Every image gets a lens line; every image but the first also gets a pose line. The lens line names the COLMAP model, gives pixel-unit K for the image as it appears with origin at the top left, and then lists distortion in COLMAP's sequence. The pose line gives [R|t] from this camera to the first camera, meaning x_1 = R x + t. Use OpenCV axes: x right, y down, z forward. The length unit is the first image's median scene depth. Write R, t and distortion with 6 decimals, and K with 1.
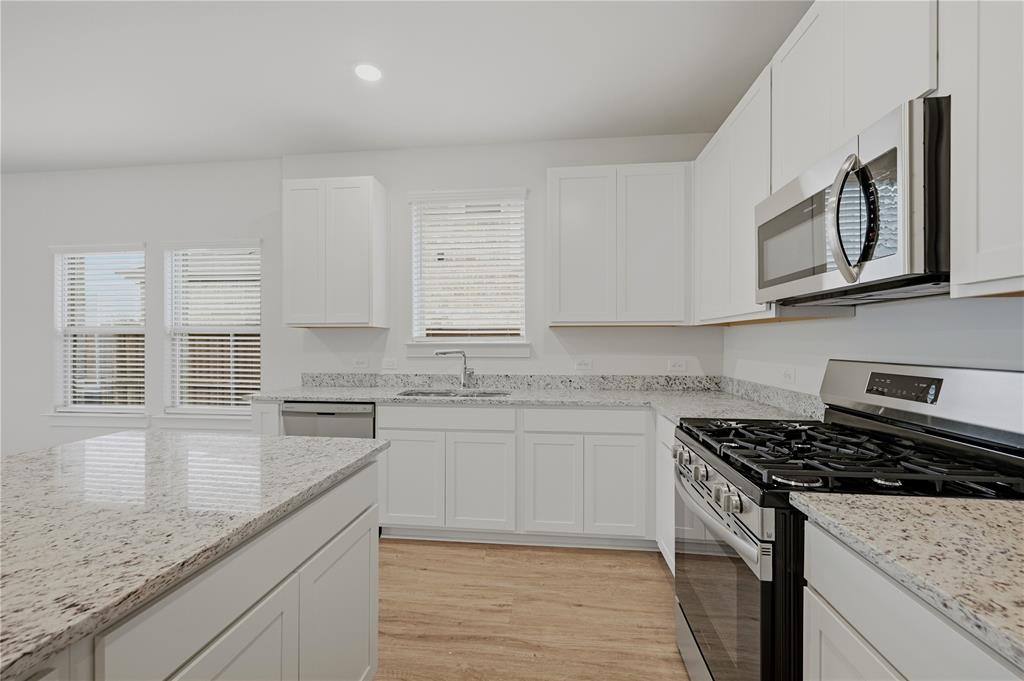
lens RADIAL K [[415.8, 0, 512.0], [0, 415.8, 340.5], [0, 0, 1]] dist [0.005777, 0.000197]
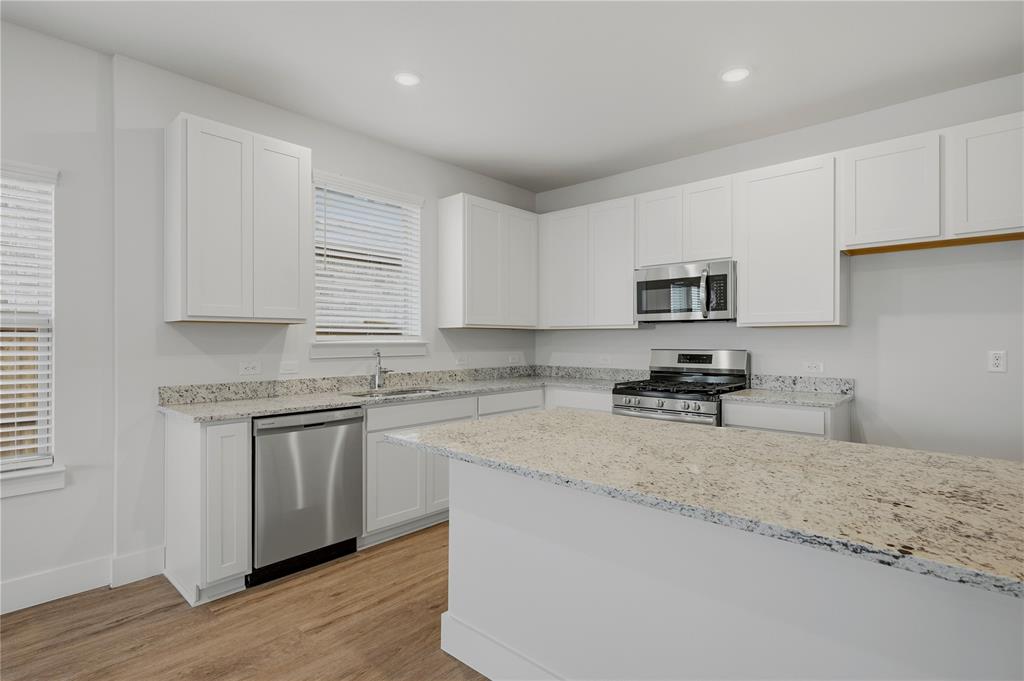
lens RADIAL K [[515.4, 0, 520.6], [0, 515.4, 337.8], [0, 0, 1]] dist [0.000699, -0.000024]
pose [[0.575206, 0.003938, 0.817999, -0.919884], [-0.002211, 0.999992, -0.003260, -0.001216], [-0.818005, 0.000067, 0.575210, 0.033359]]
